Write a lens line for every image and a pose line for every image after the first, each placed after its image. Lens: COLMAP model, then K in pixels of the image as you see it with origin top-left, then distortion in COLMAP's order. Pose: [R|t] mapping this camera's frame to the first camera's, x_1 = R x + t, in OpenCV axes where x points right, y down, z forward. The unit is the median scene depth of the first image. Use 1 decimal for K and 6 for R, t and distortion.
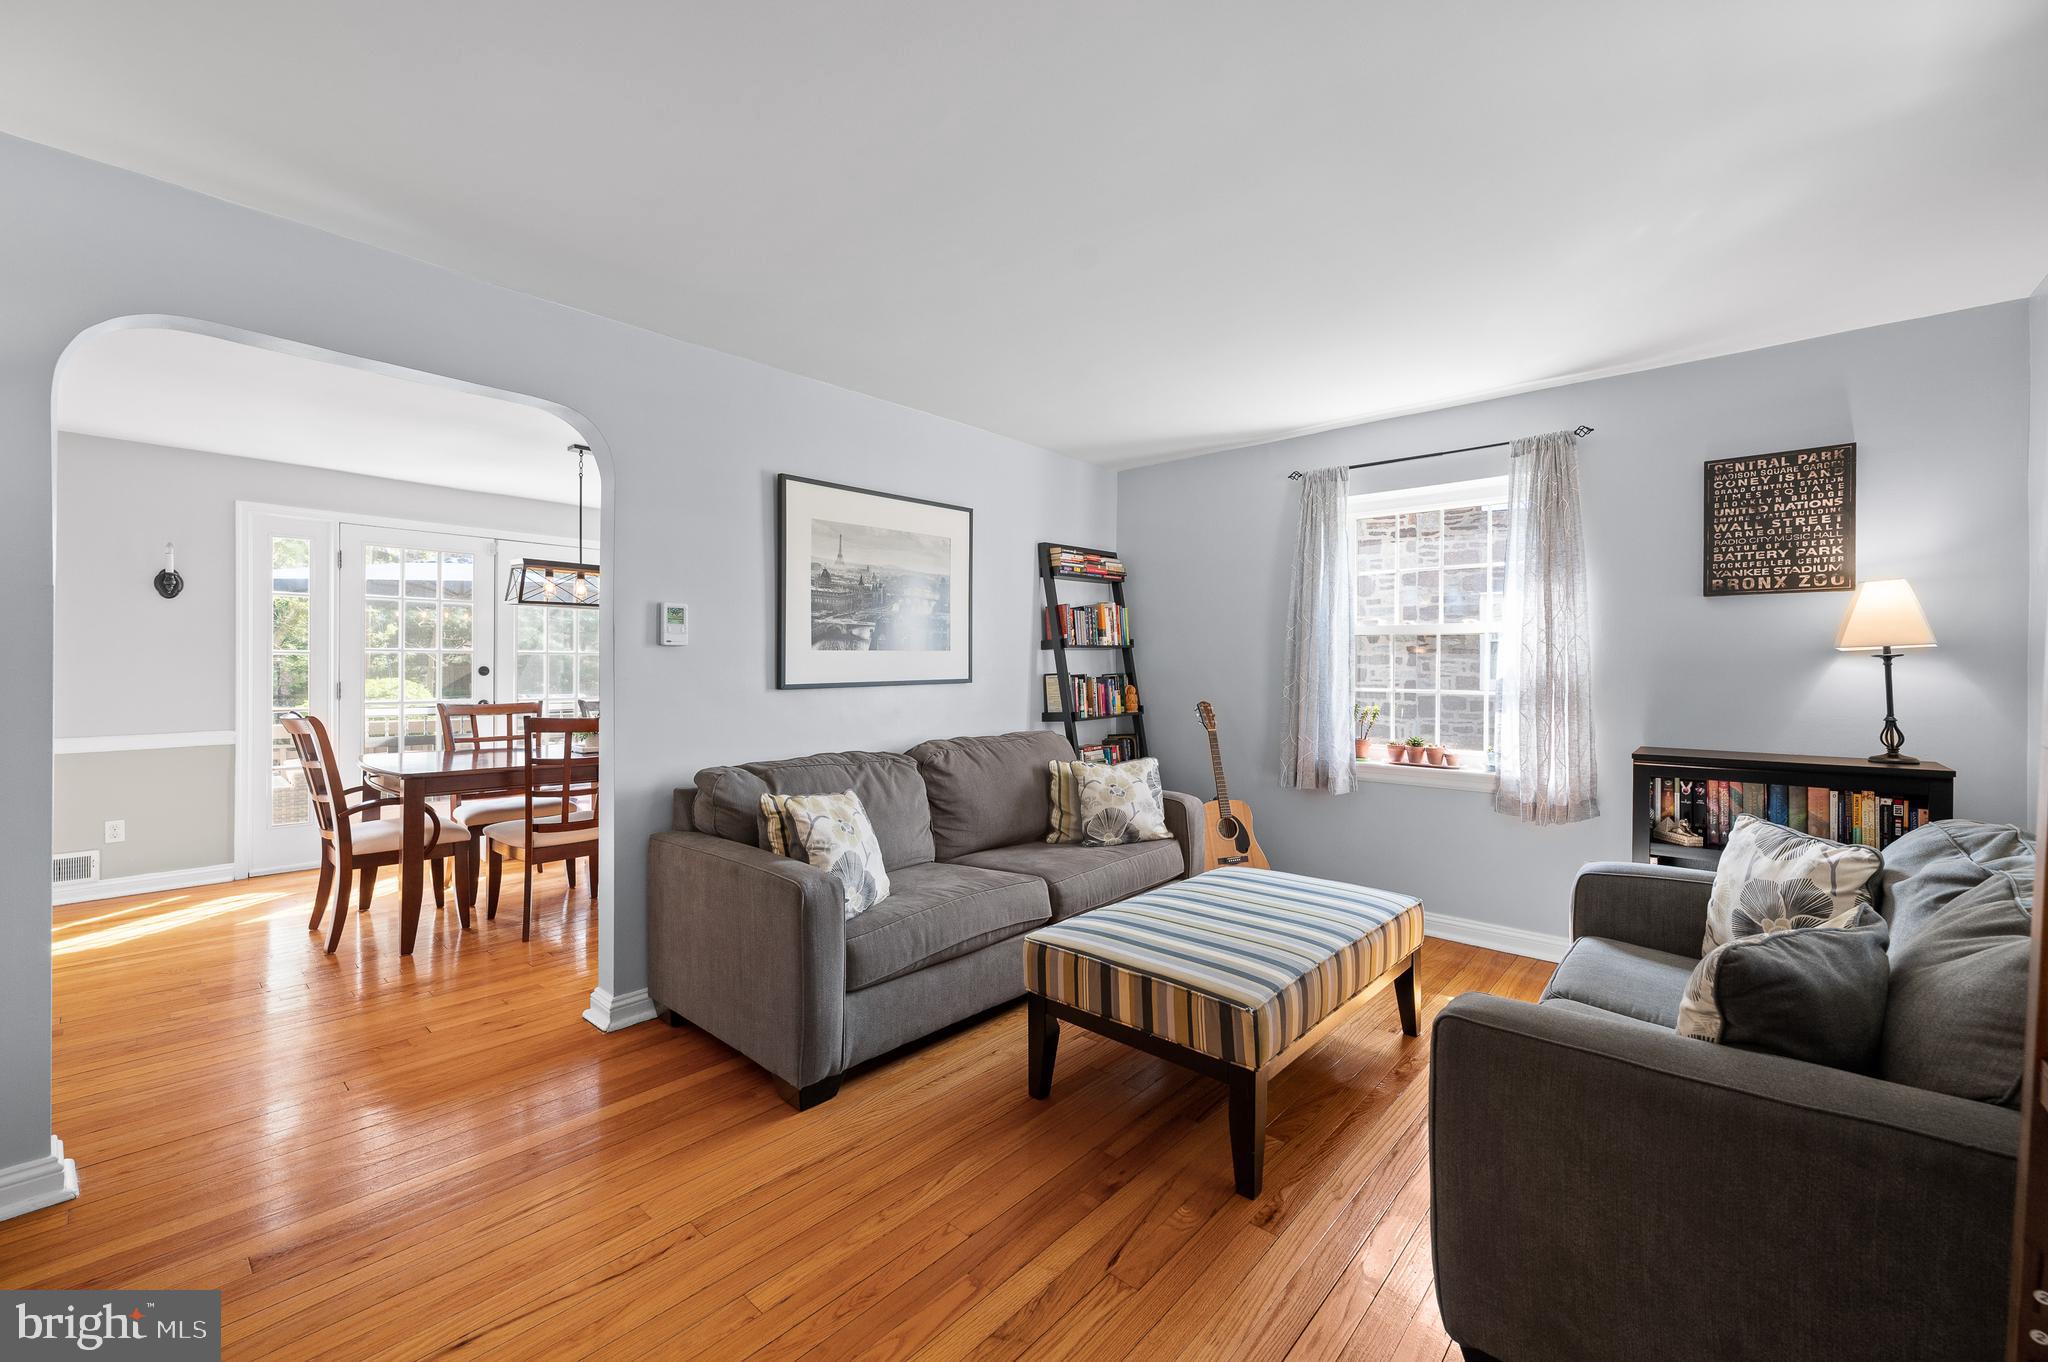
lens RADIAL K [[825.3, 0, 1043.3], [0, 825.3, 668.6], [0, 0, 1]] dist [-0.001249, -0.000086]
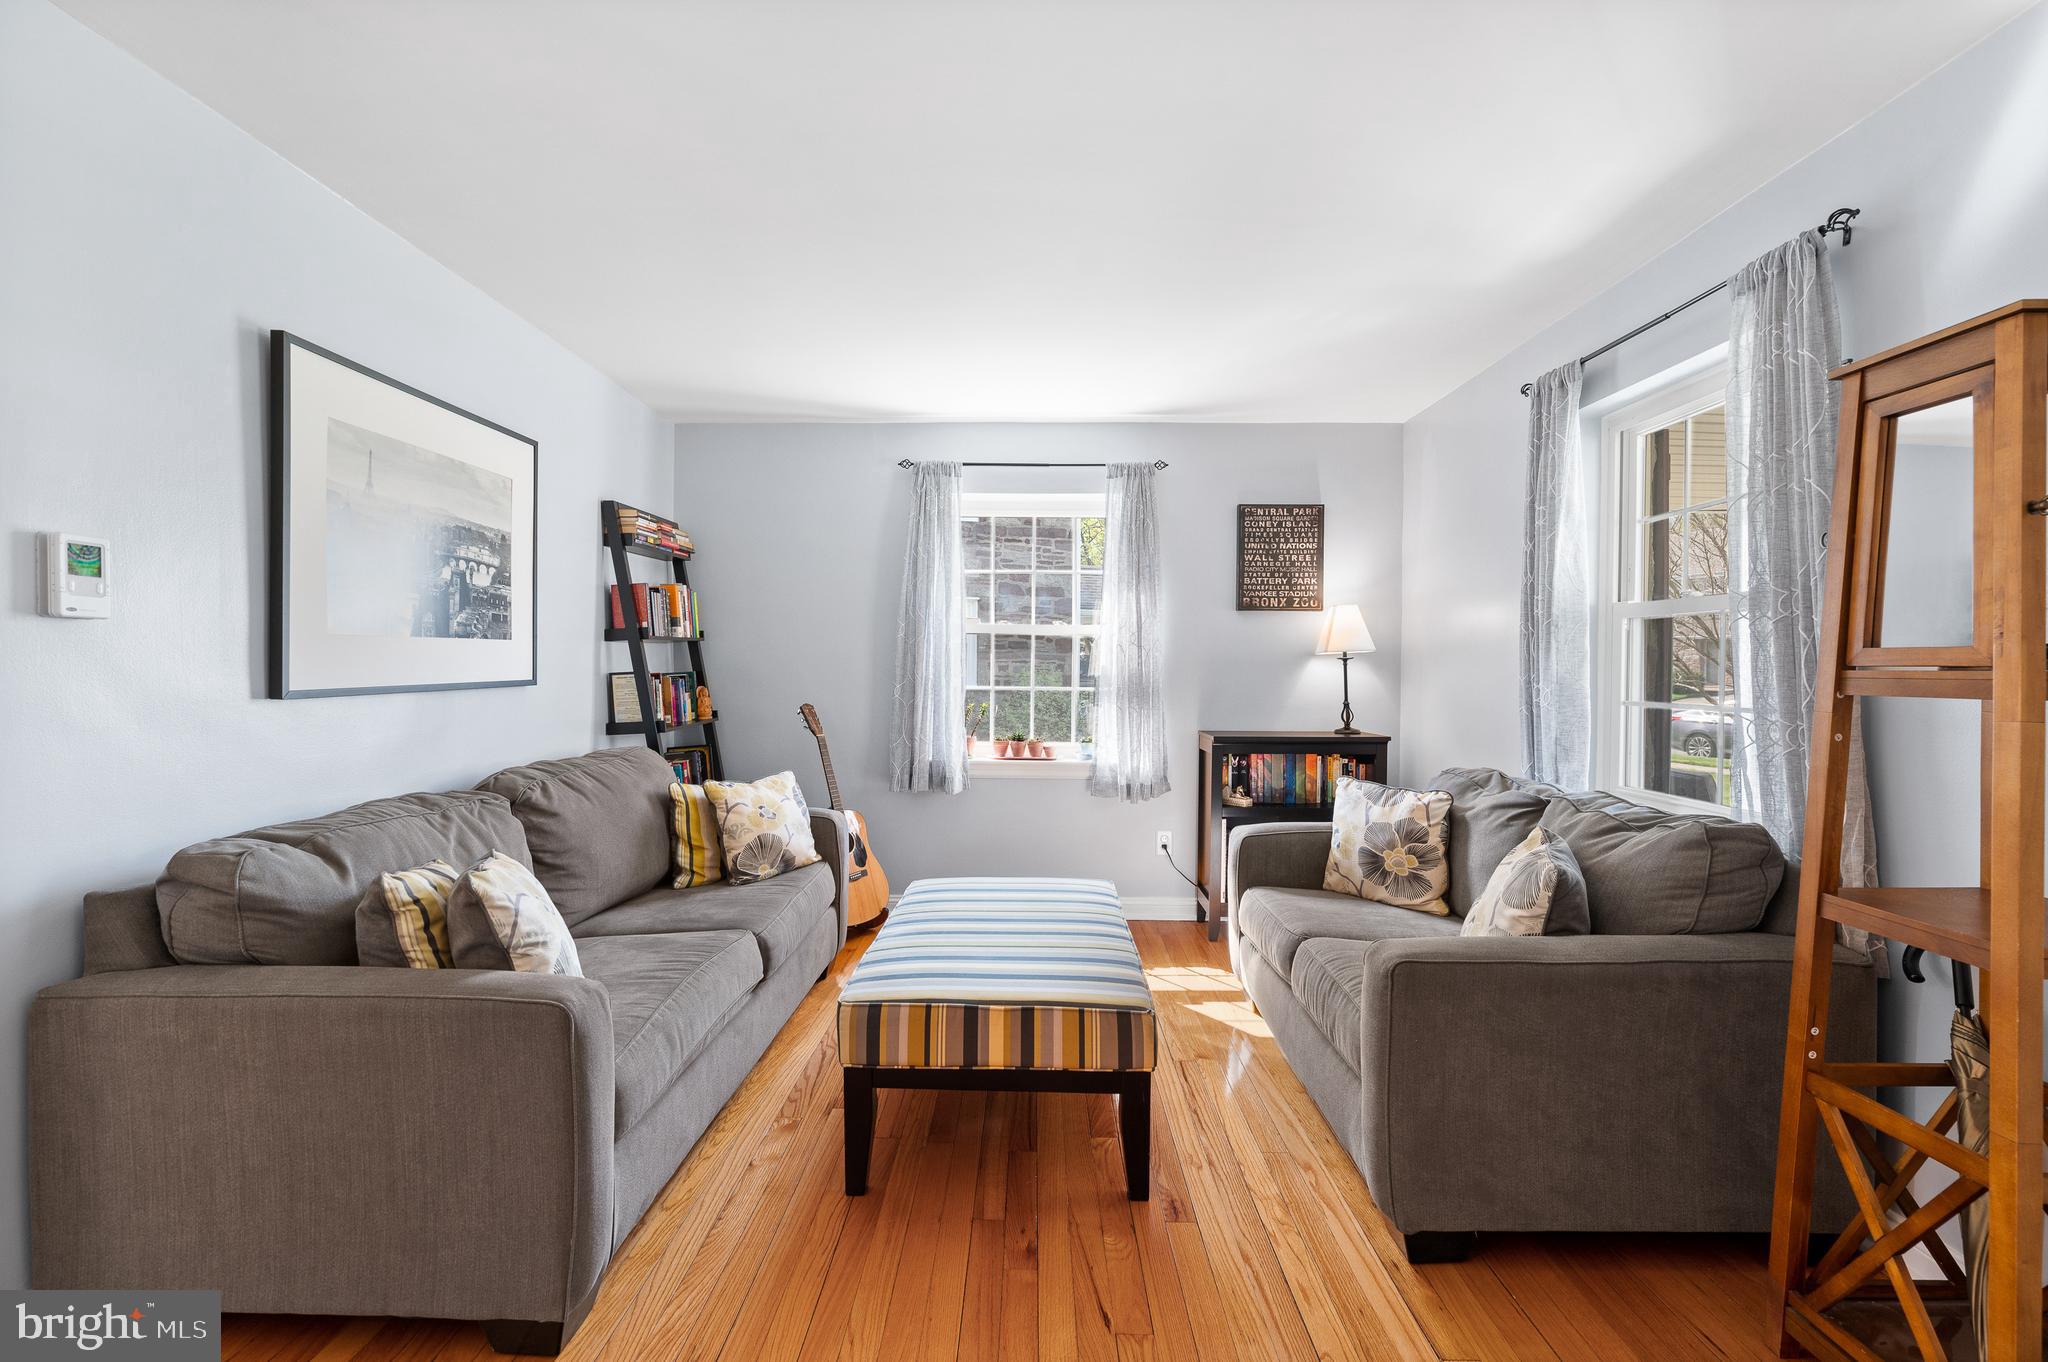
lens RADIAL K [[875.0, 0, 1027.8], [0, 875.0, 683.4], [0, 0, 1]] dist [-0.003035, -0.000487]
pose [[0.761233, -0.009749, 0.648405, -0.328806], [-0.001664, 0.999854, 0.016987, 0.002496], [-0.648476, -0.014010, 0.761106, 0.186656]]
